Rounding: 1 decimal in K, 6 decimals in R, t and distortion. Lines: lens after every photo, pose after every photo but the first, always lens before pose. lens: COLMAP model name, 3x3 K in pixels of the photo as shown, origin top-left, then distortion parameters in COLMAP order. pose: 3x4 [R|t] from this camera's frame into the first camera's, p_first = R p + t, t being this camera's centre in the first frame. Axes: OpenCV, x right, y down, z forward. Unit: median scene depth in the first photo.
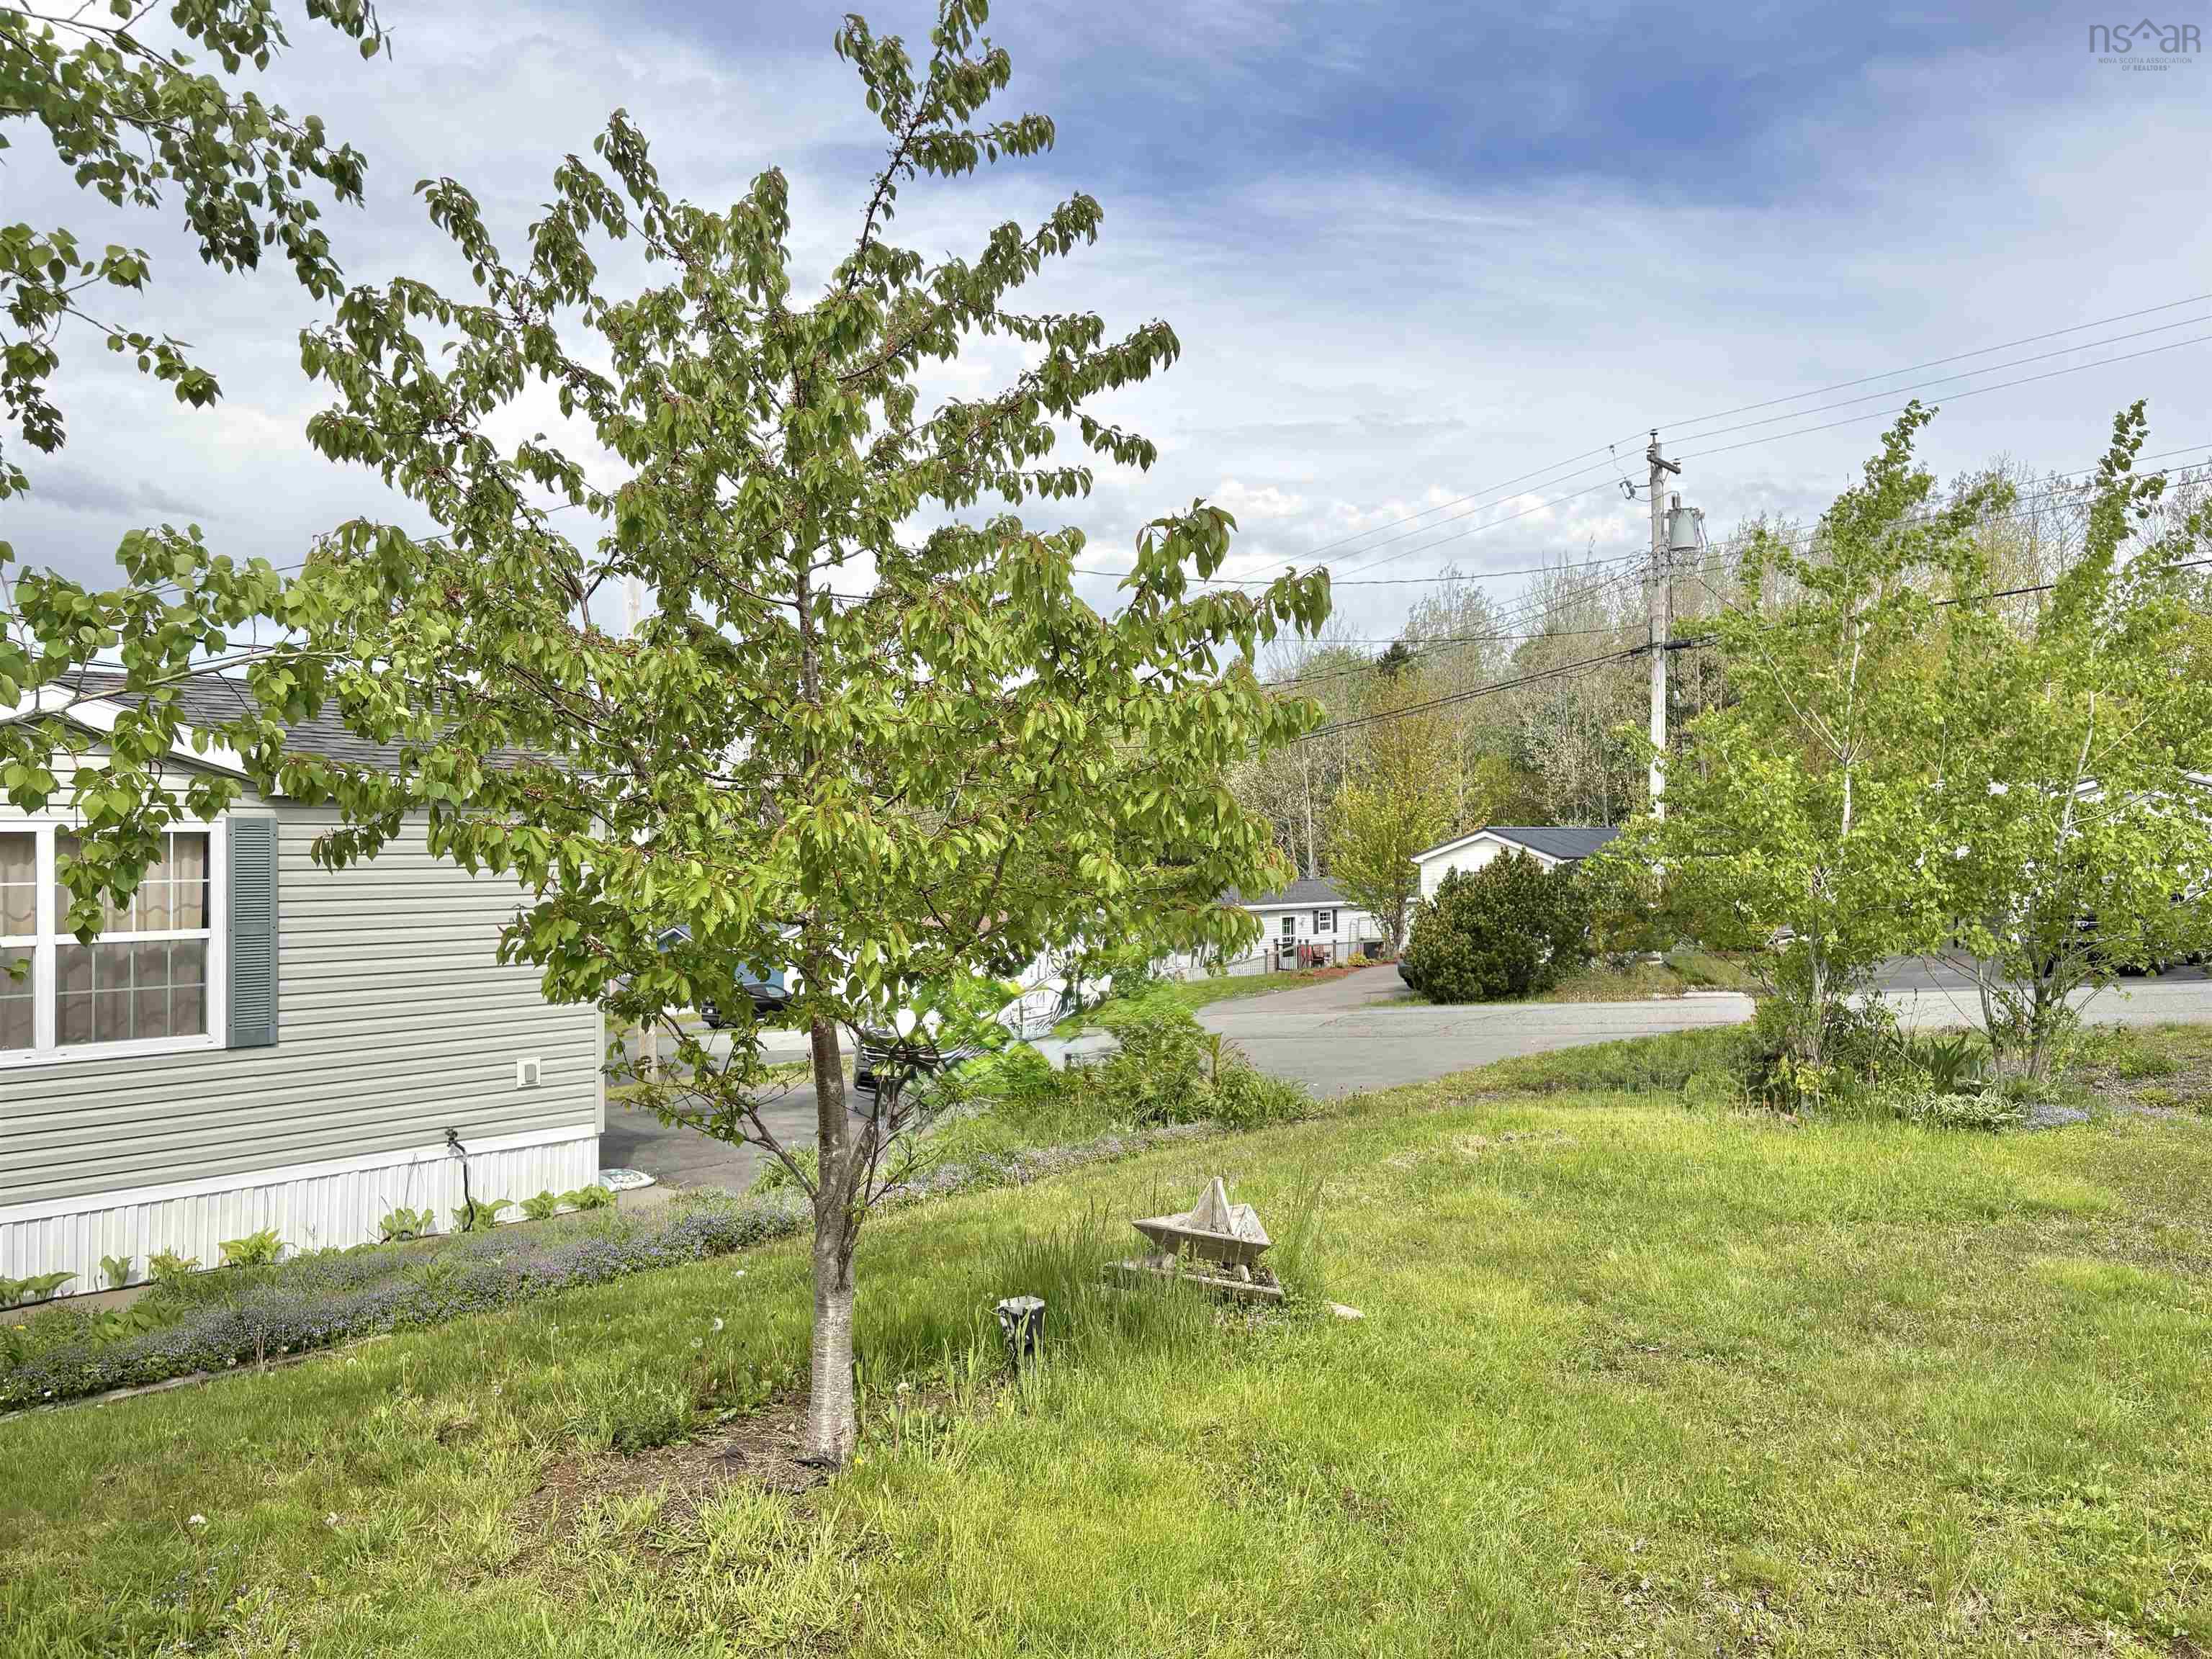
lens RADIAL K [[1693.2, 0, 1100.0], [0, 1693.2, 785.9], [0, 0, 1]] dist [0.009272, -0.002456]
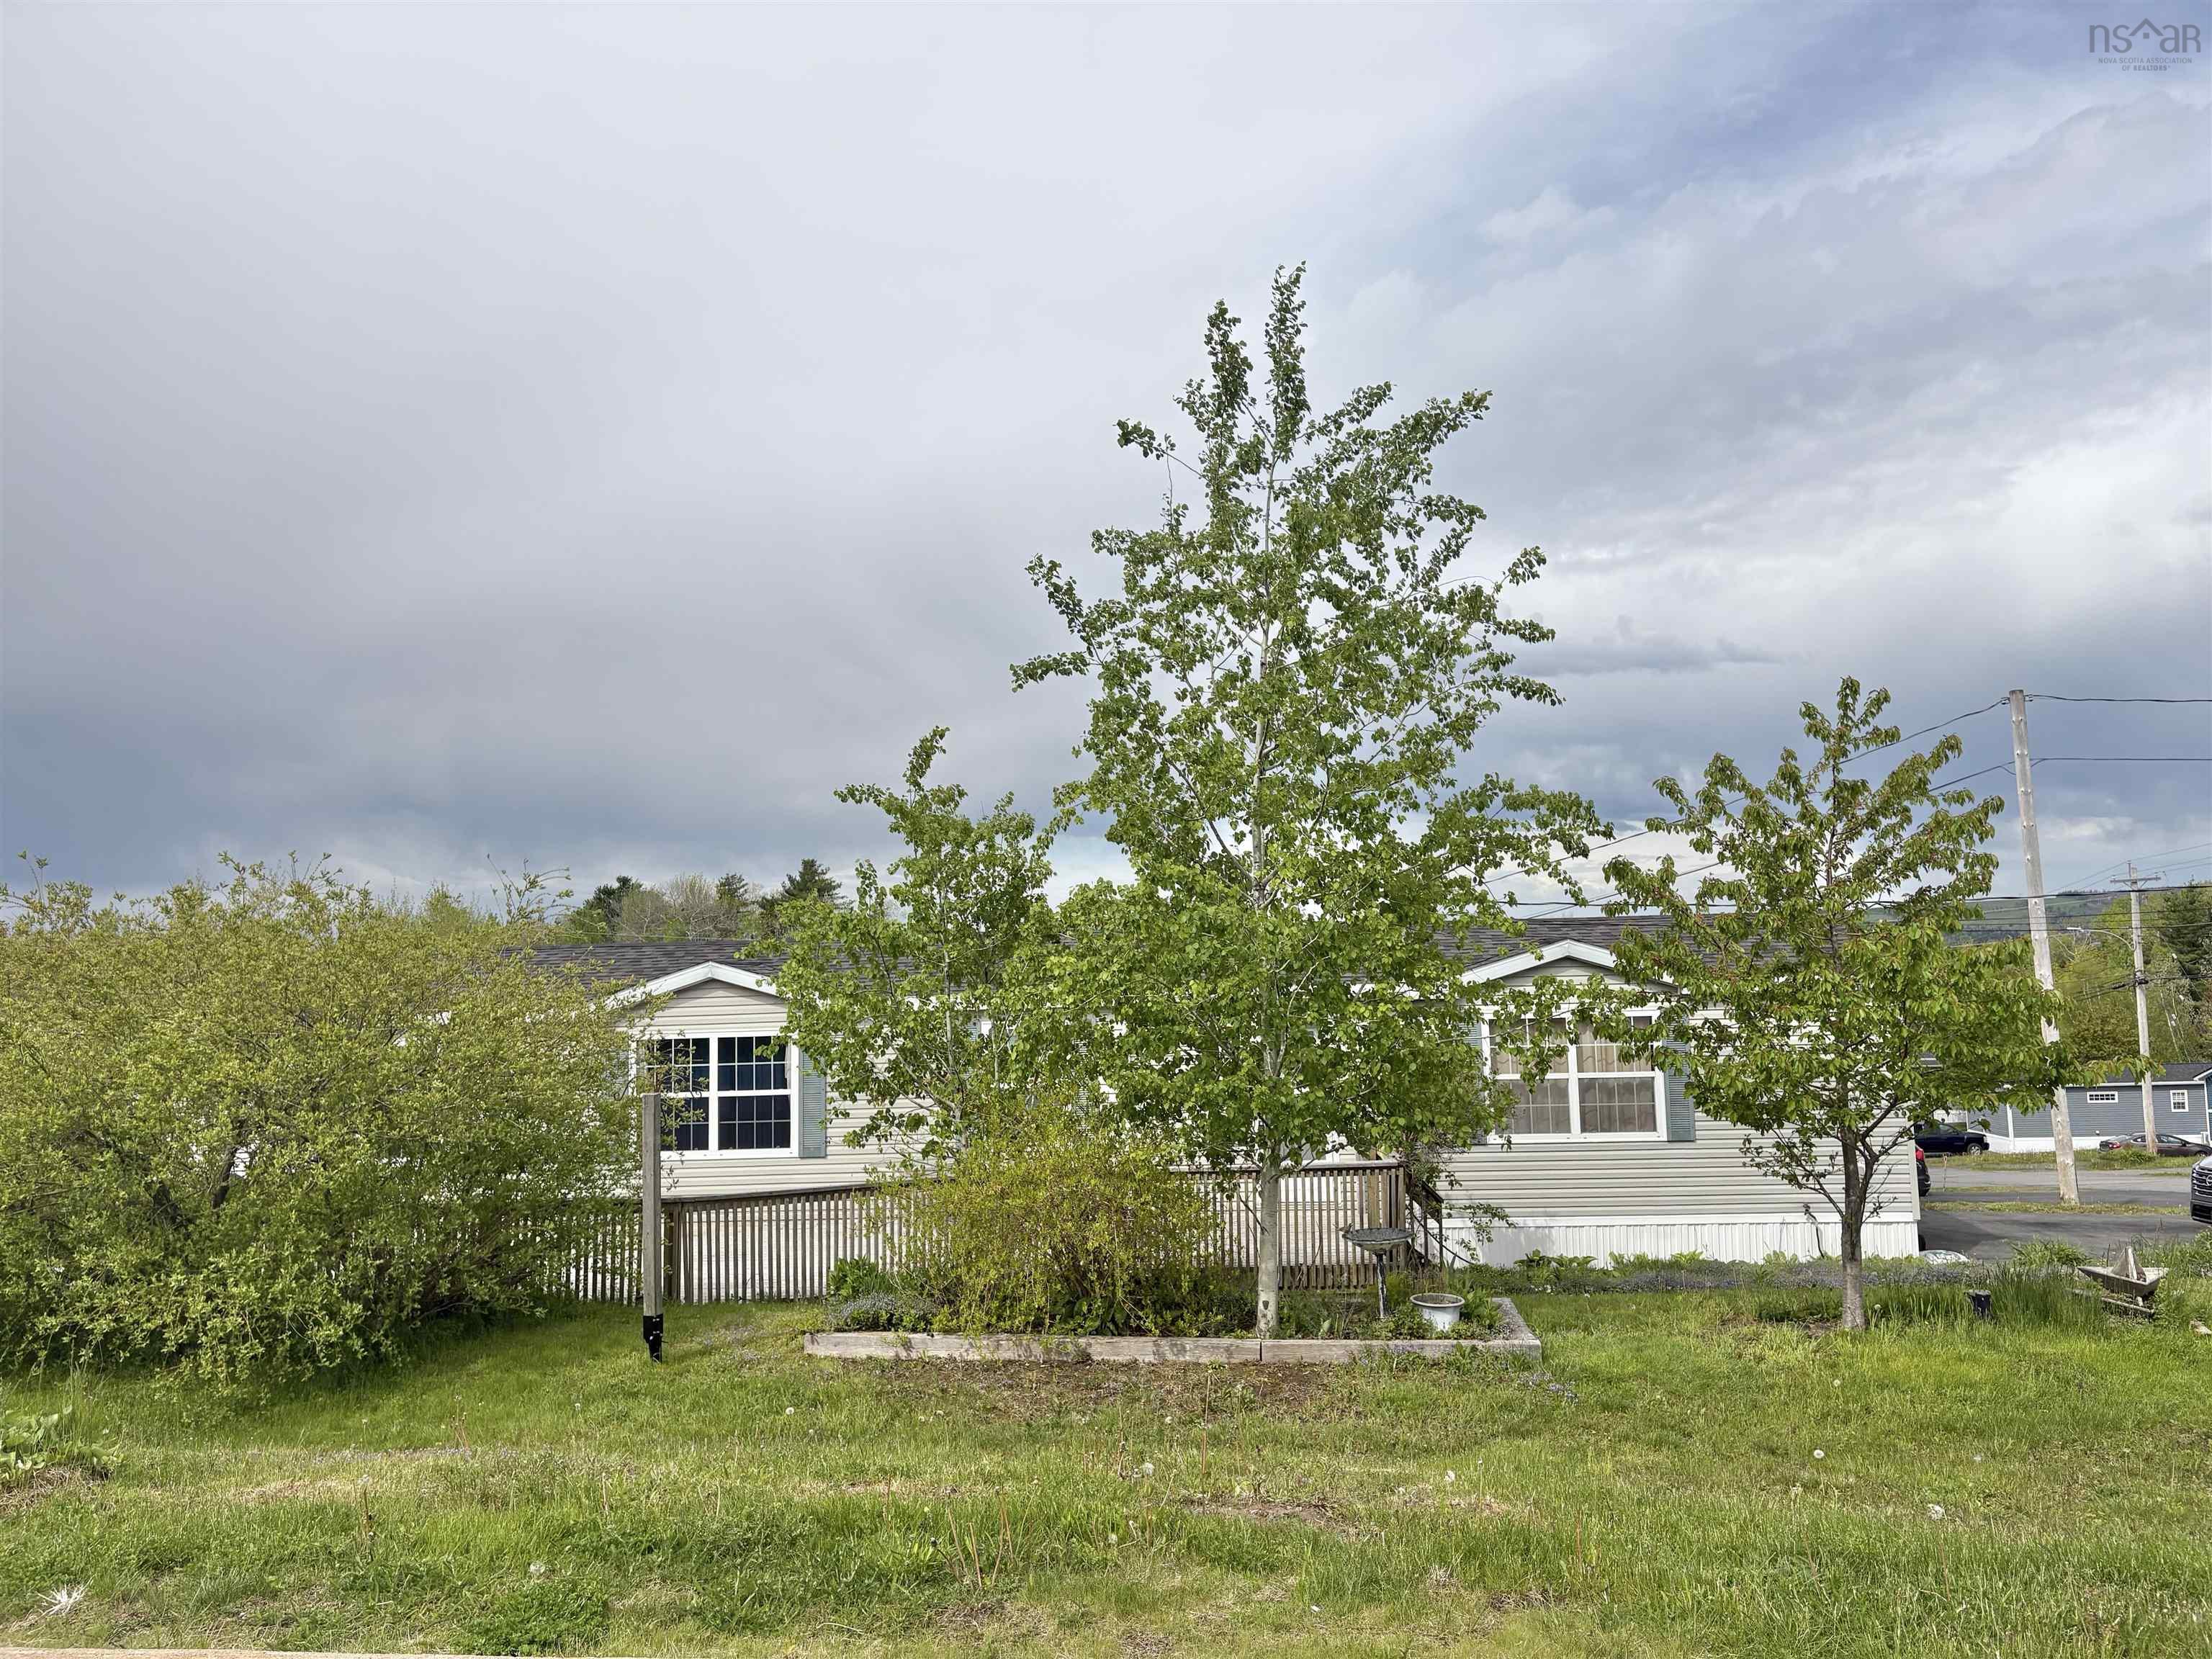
lens RADIAL K [[1693.2, 0, 1100.0], [0, 1693.2, 785.9], [0, 0, 1]] dist [0.009272, -0.002456]
pose [[0.652426, -0.088442, -0.752674, 0.859222], [0.035914, 0.995659, -0.085863, -0.153258], [0.757001, 0.028988, 0.652770, -1.126534]]
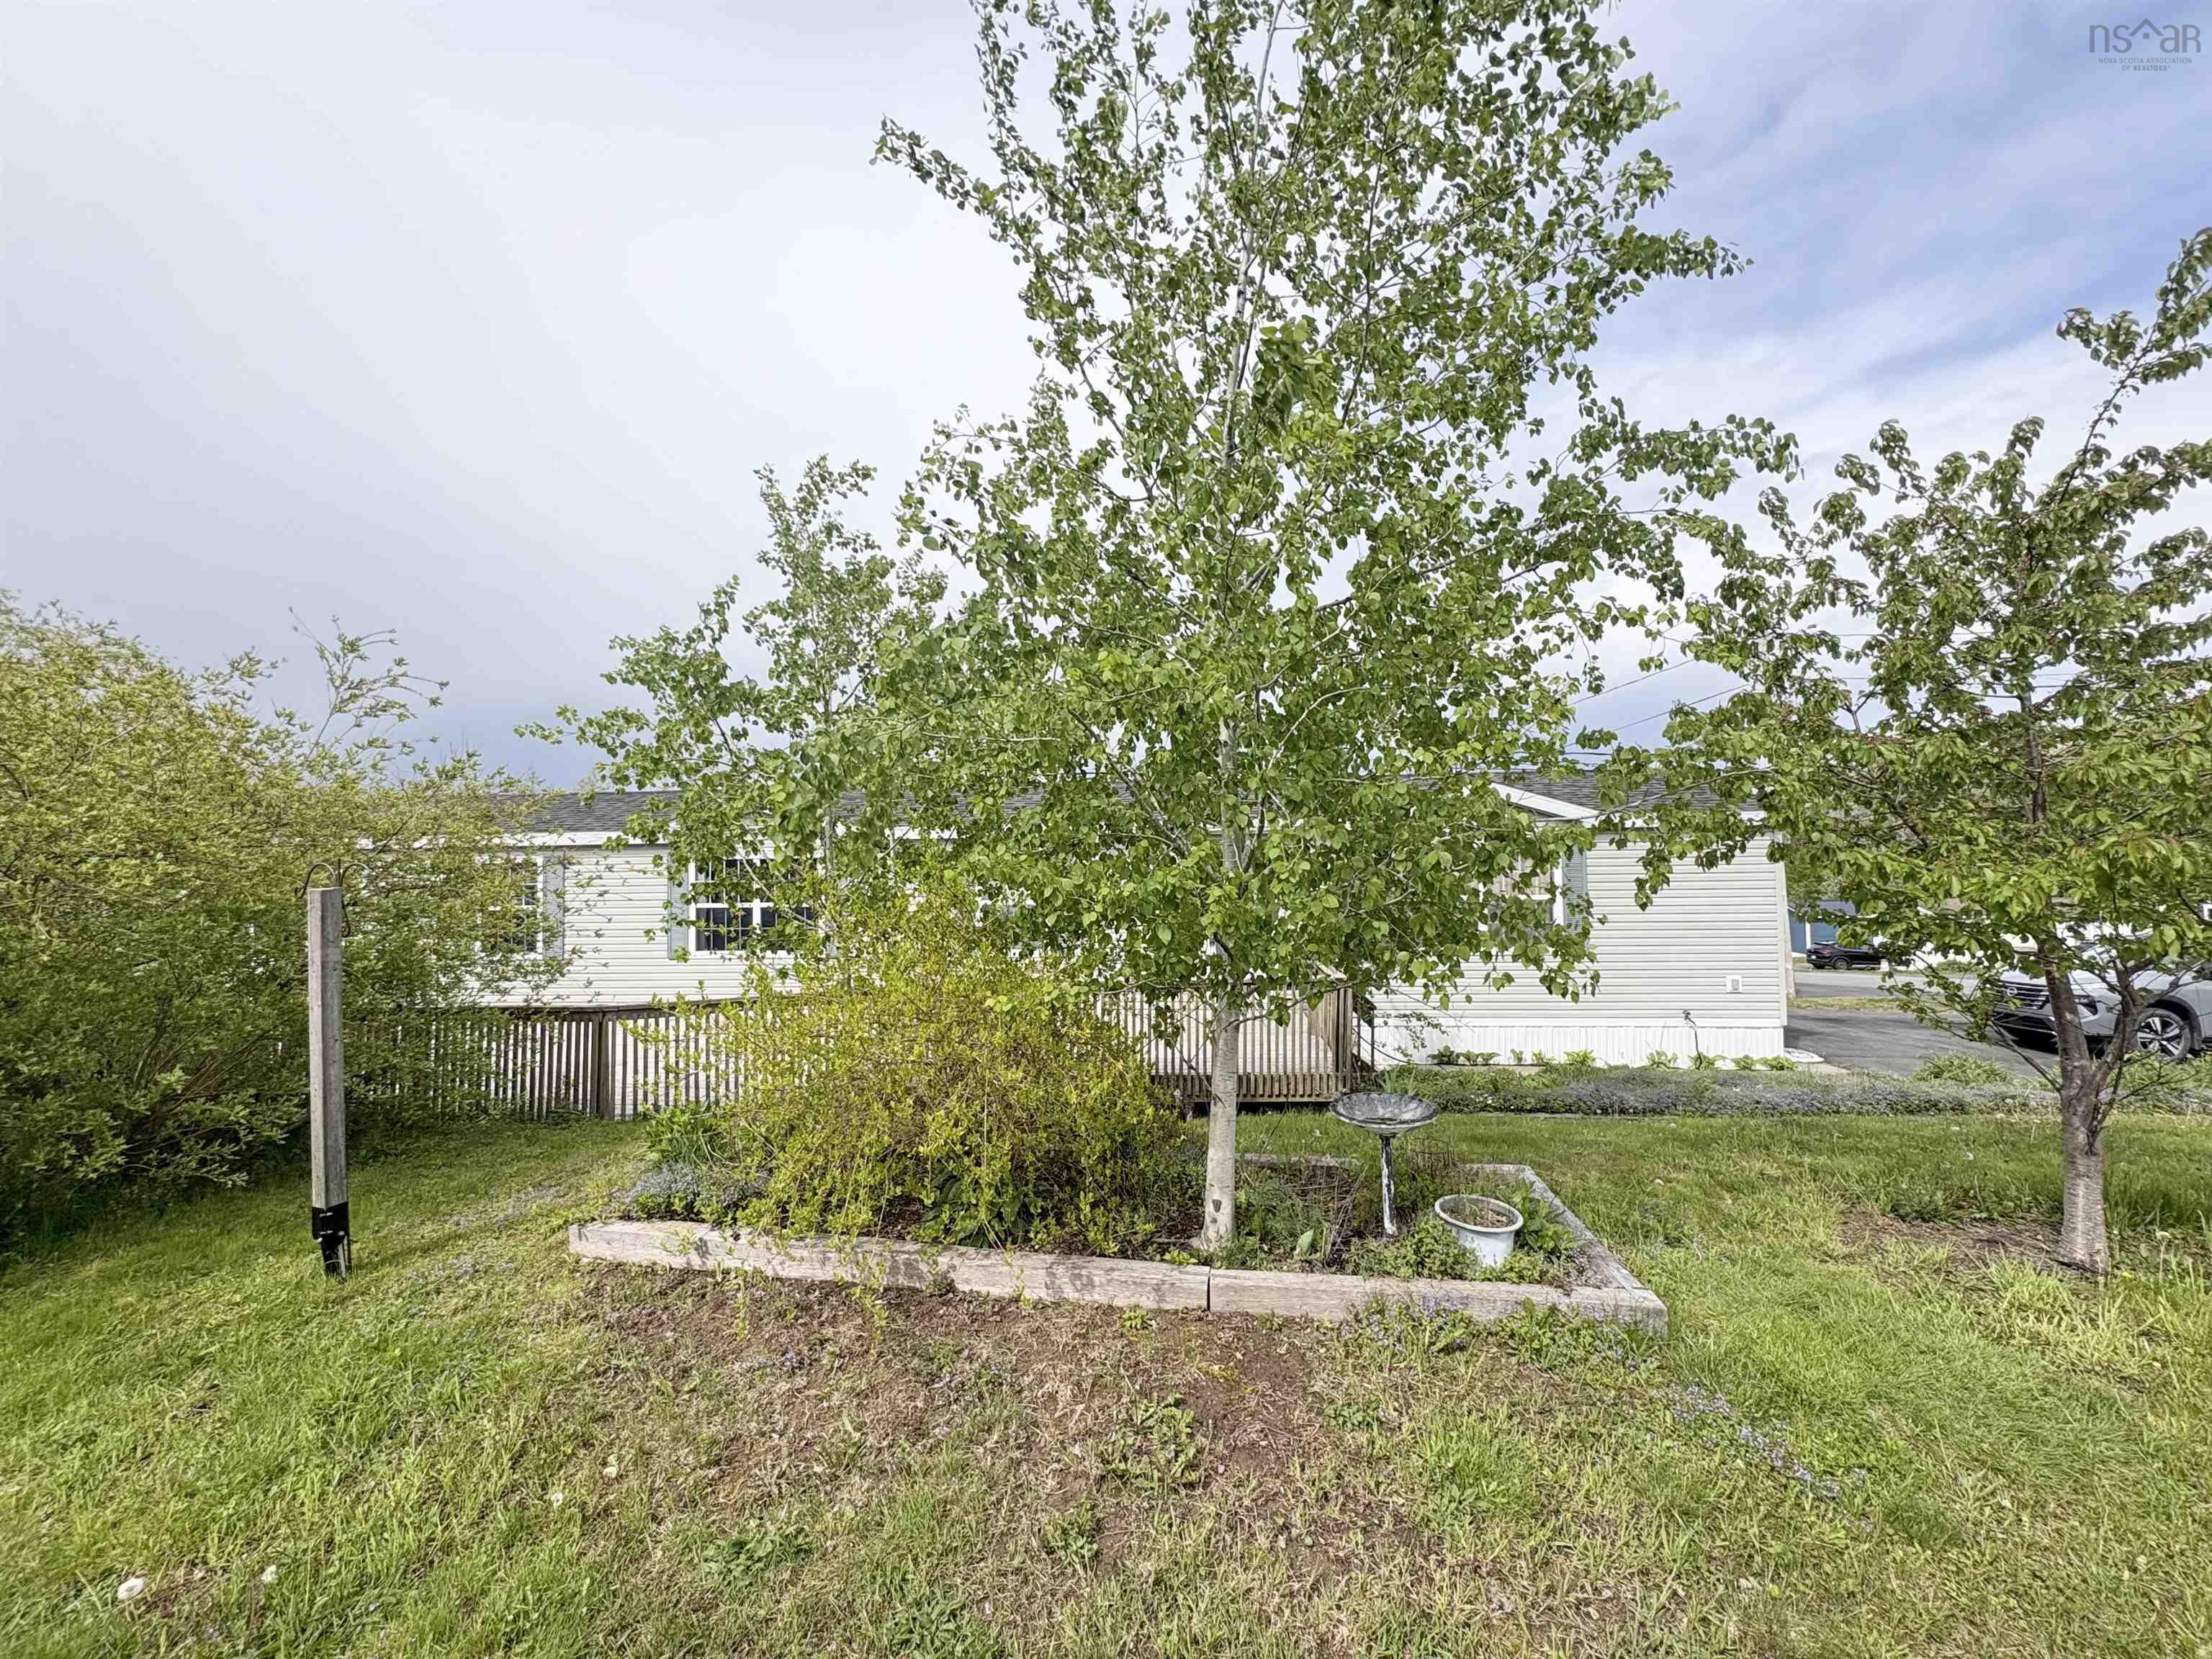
lens RADIAL K [[884.5, 0, 1106.0], [0, 884.5, 829.5], [0, 0, 1]] dist [-0.001385, -0.005349]
pose [[0.636197, -0.017359, -0.771331, -0.100709], [0.025013, 0.999685, -0.001867, -0.008838], [0.771121, -0.018105, 0.636431, -0.145690]]
